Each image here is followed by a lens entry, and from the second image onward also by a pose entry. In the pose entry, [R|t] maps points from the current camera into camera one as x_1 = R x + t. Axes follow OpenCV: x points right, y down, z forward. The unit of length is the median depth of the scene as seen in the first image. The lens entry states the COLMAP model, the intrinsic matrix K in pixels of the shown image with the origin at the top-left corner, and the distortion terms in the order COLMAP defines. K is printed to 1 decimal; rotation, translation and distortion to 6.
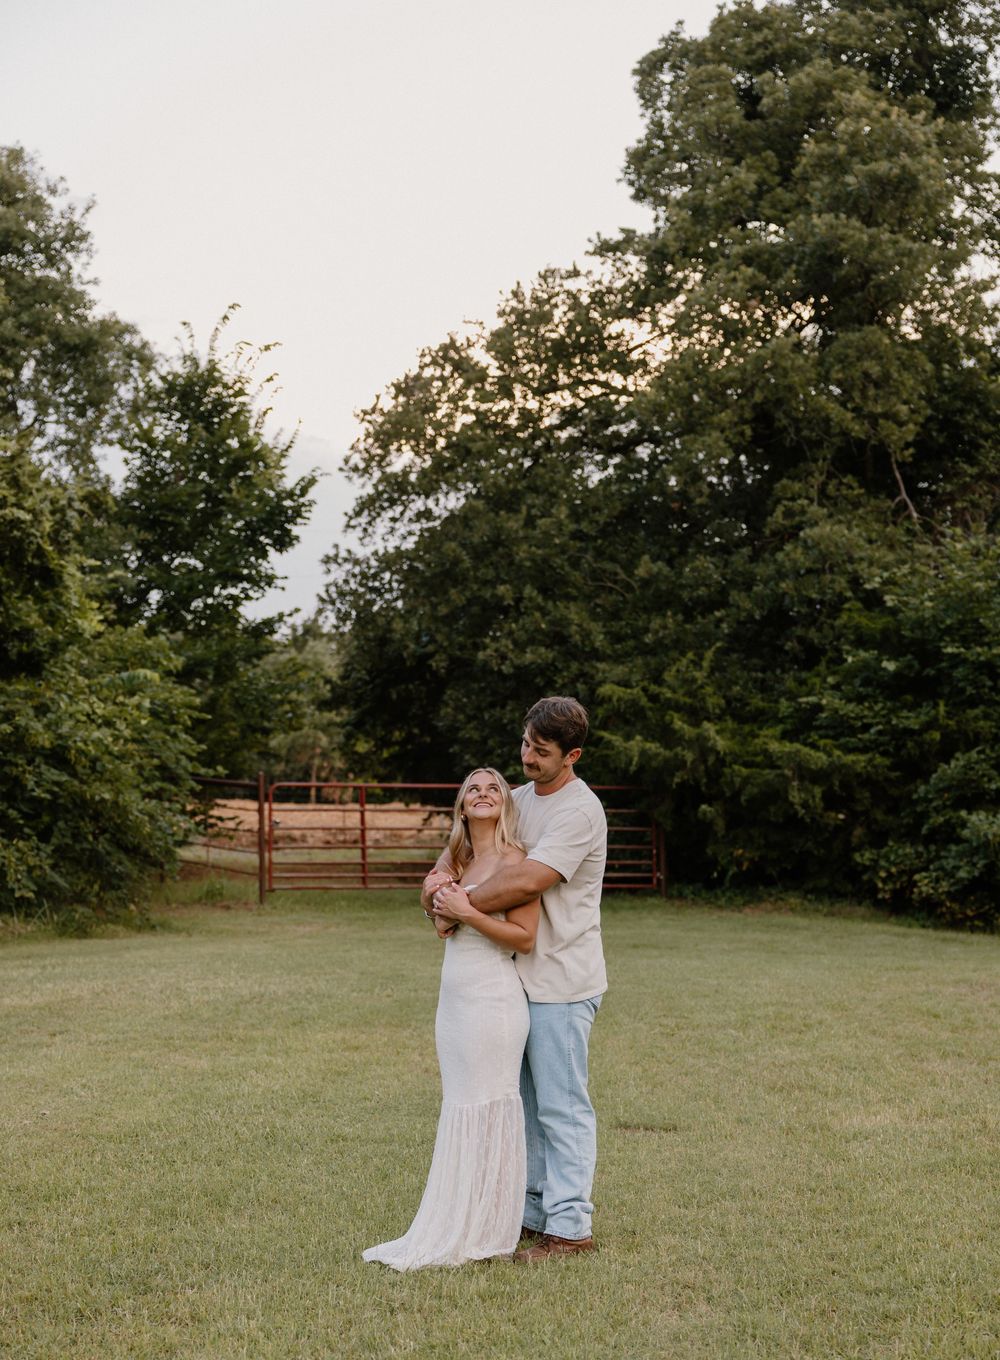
lens RADIAL K [[2560.9, 0, 499.2], [0, 2560.9, 681.7], [0, 0, 1]] dist [-0.030084, 0.000000]
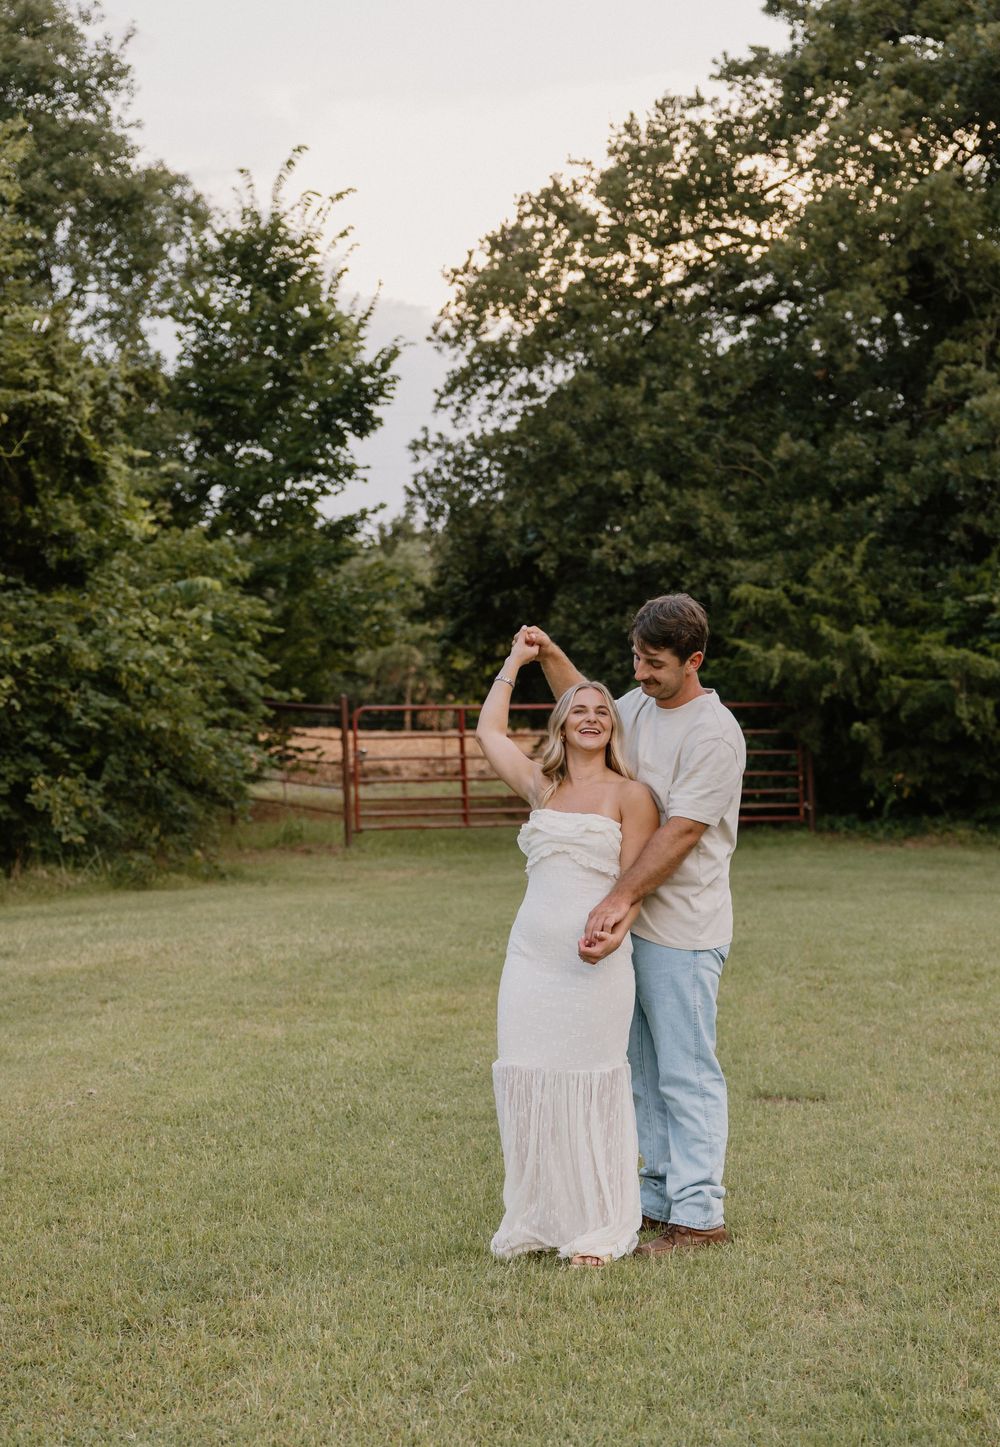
lens RADIAL K [[3347.6, 0, 500.8], [0, 3347.6, 722.4], [0, 0, 1]] dist [-0.008839, 0.000000]
pose [[0.999811, -0.017560, -0.008344, -0.030404], [0.018010, 0.998195, 0.057284, -0.018577], [0.007323, -0.057424, 0.998323, -0.123231]]
